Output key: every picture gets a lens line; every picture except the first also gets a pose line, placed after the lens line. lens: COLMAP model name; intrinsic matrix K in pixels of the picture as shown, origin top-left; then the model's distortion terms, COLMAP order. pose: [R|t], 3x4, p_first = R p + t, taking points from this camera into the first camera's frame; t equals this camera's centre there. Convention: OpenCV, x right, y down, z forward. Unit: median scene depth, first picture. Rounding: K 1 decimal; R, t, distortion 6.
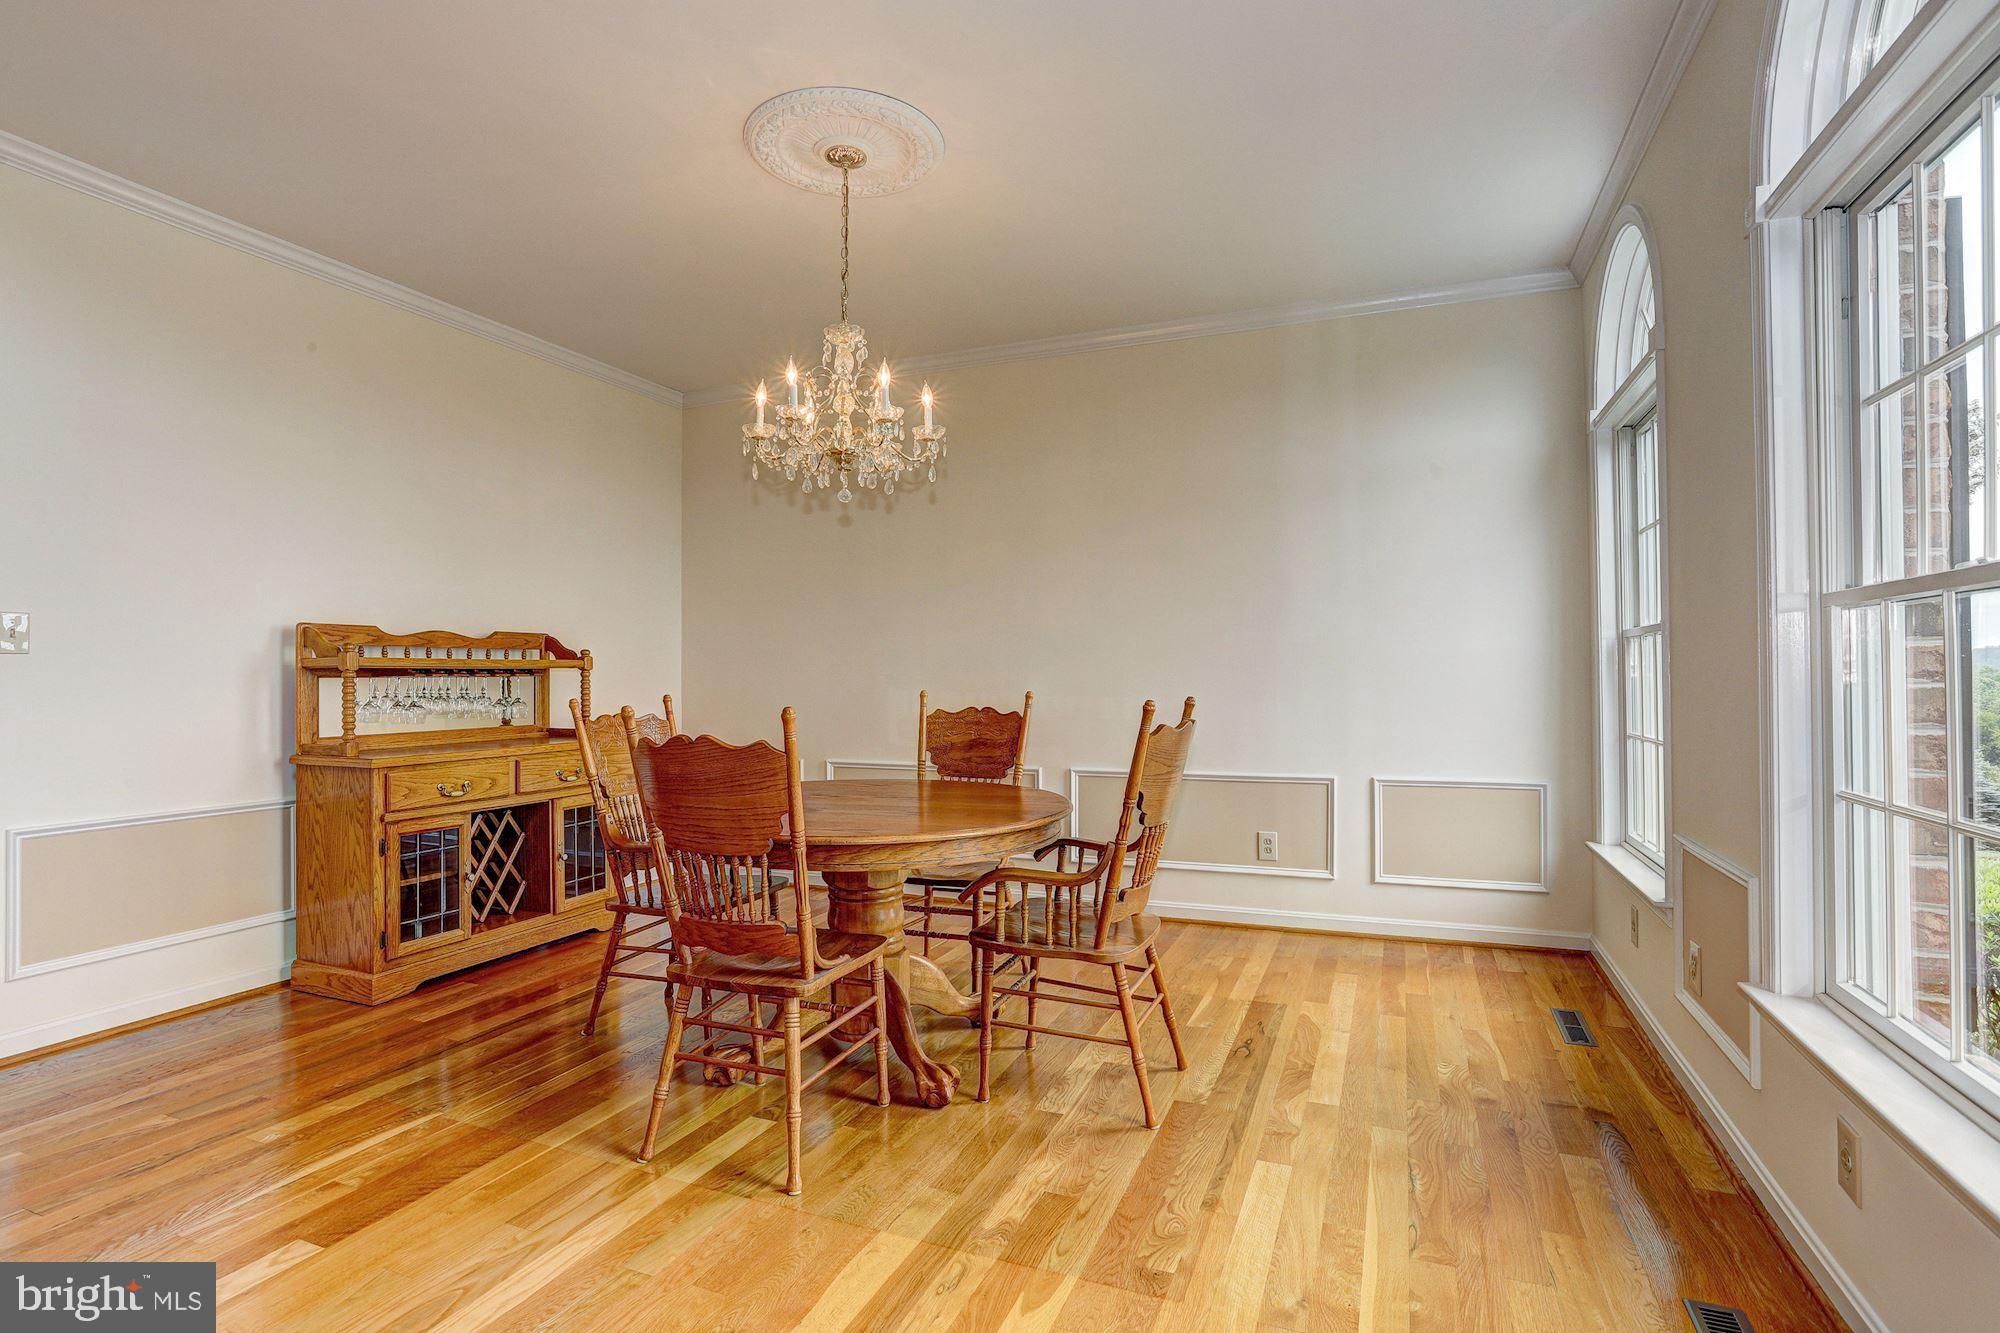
lens RADIAL K [[979.2, 0, 1000.0], [0, 979.2, 666.5], [0, 0, 1]] dist [-0.072109, 0.035592]
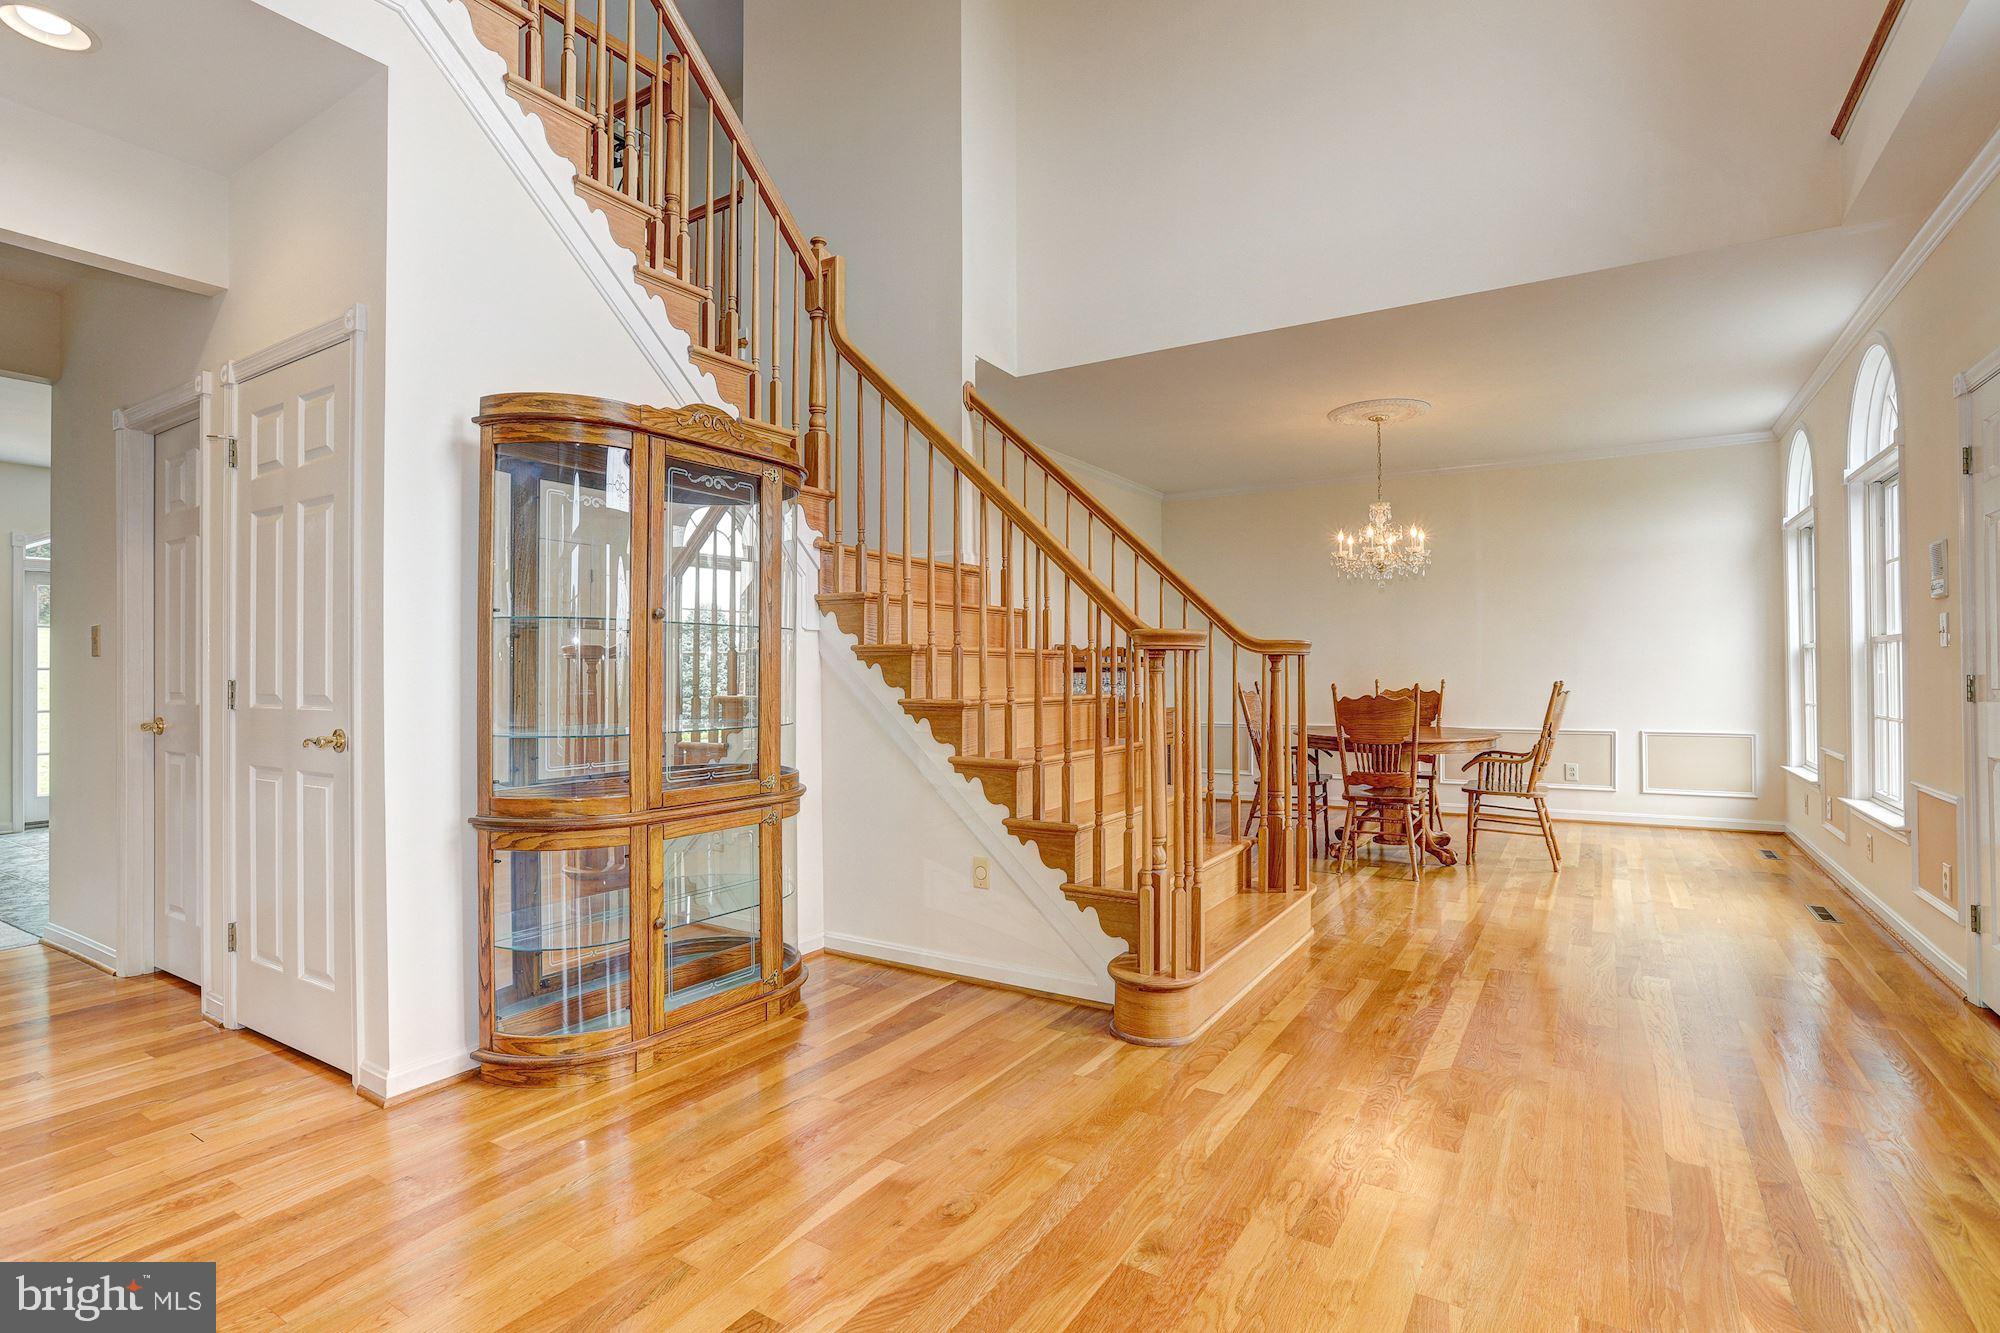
lens RADIAL K [[979.2, 0, 1000.0], [0, 979.2, 666.5], [0, 0, 1]] dist [-0.072109, 0.035592]
pose [[0.985694, 0.000446, -0.168546, -0.527661], [0.000117, 0.999994, 0.003331, -0.000649], [0.168547, -0.003304, 0.985688, -0.997795]]
